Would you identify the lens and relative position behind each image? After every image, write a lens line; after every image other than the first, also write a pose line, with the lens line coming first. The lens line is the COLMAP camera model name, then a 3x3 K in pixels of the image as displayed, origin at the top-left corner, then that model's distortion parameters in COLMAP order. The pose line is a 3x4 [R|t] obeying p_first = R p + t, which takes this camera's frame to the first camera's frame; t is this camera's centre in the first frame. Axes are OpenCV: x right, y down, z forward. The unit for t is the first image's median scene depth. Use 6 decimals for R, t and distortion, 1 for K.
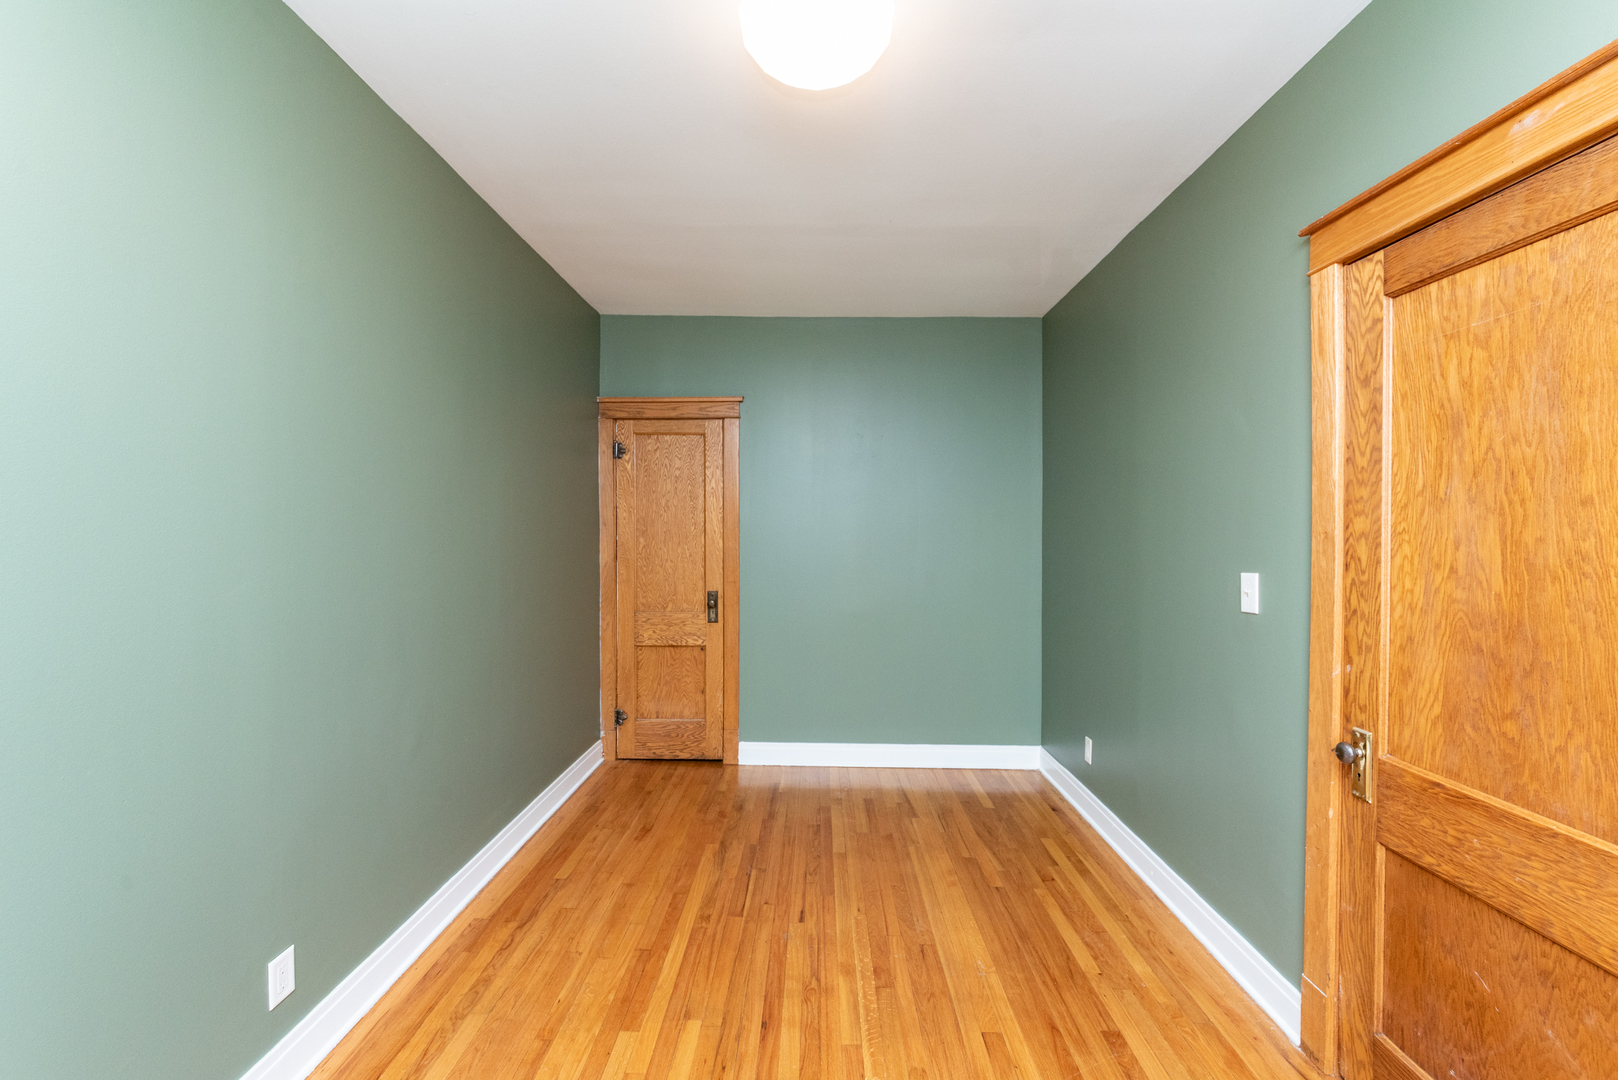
lens RADIAL K [[700.2, 0, 808.3], [0, 700.2, 536.3], [0, 0, 1]] dist [-0.000172, -0.000008]
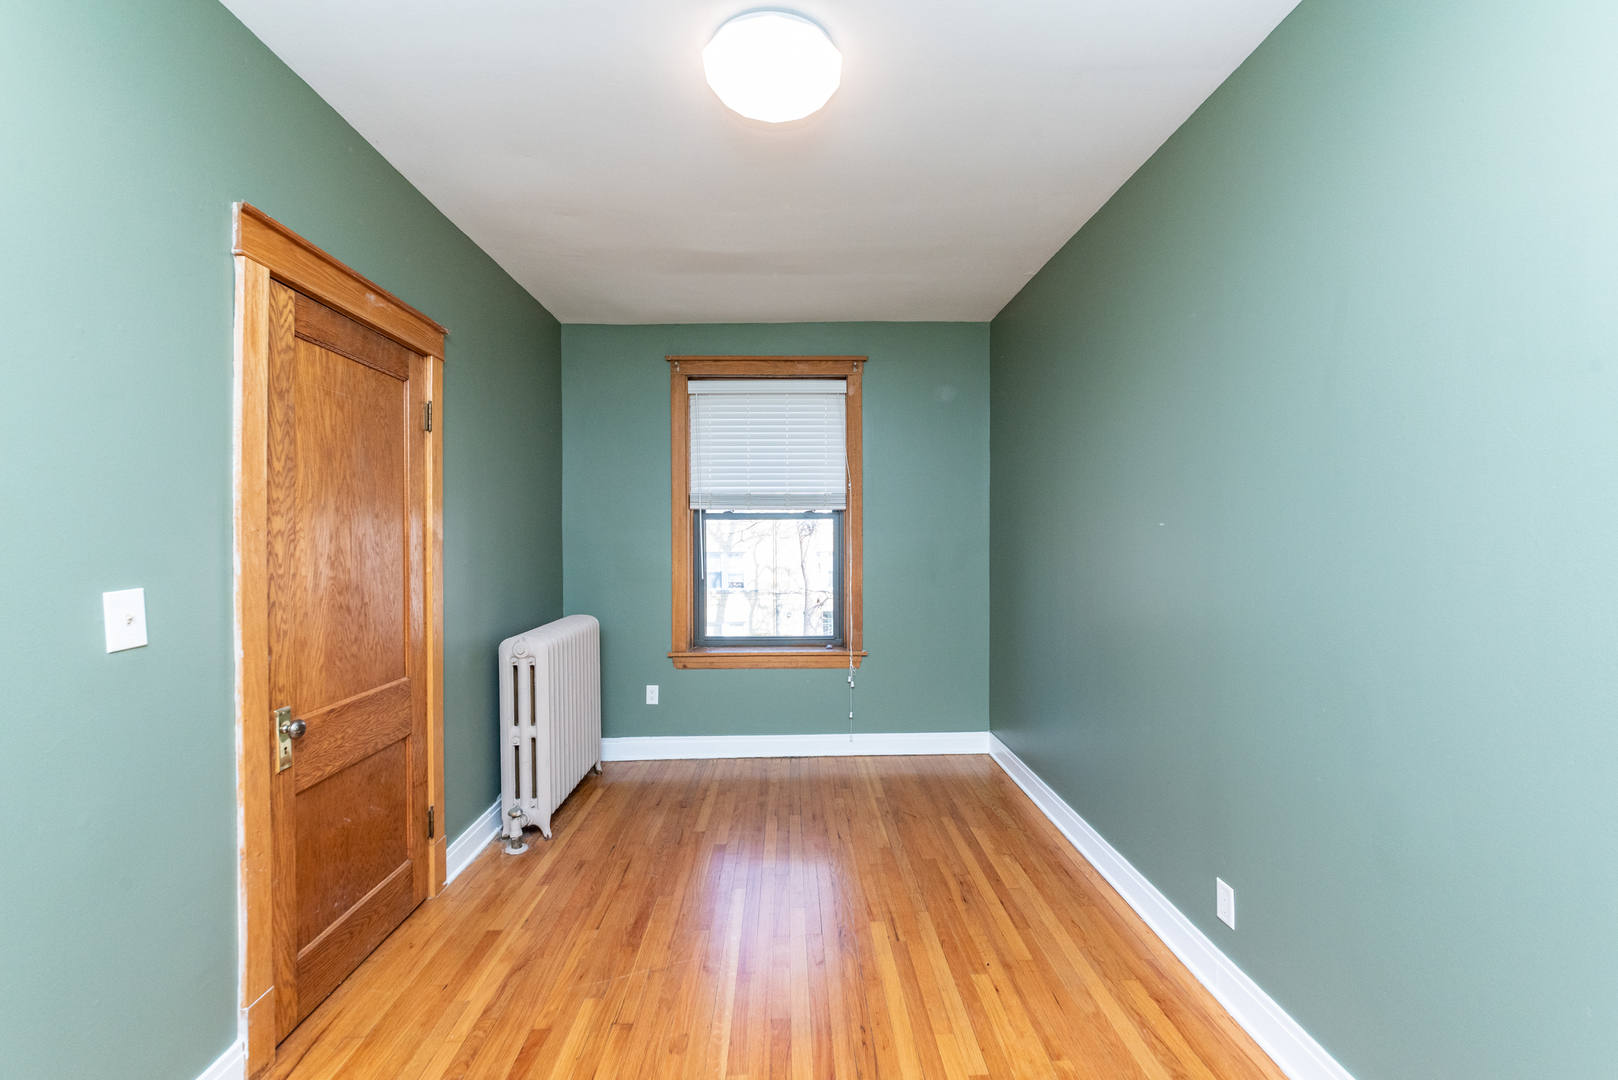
lens RADIAL K [[700.2, 0, 807.2], [0, 700.2, 537.8], [0, 0, 1]] dist [-0.000172, -0.000008]
pose [[-0.999011, 0.002307, -0.044413, 0.009070], [0.001770, 0.999925, 0.012133, -0.005936], [0.044437, 0.012042, -0.998940, 2.181180]]
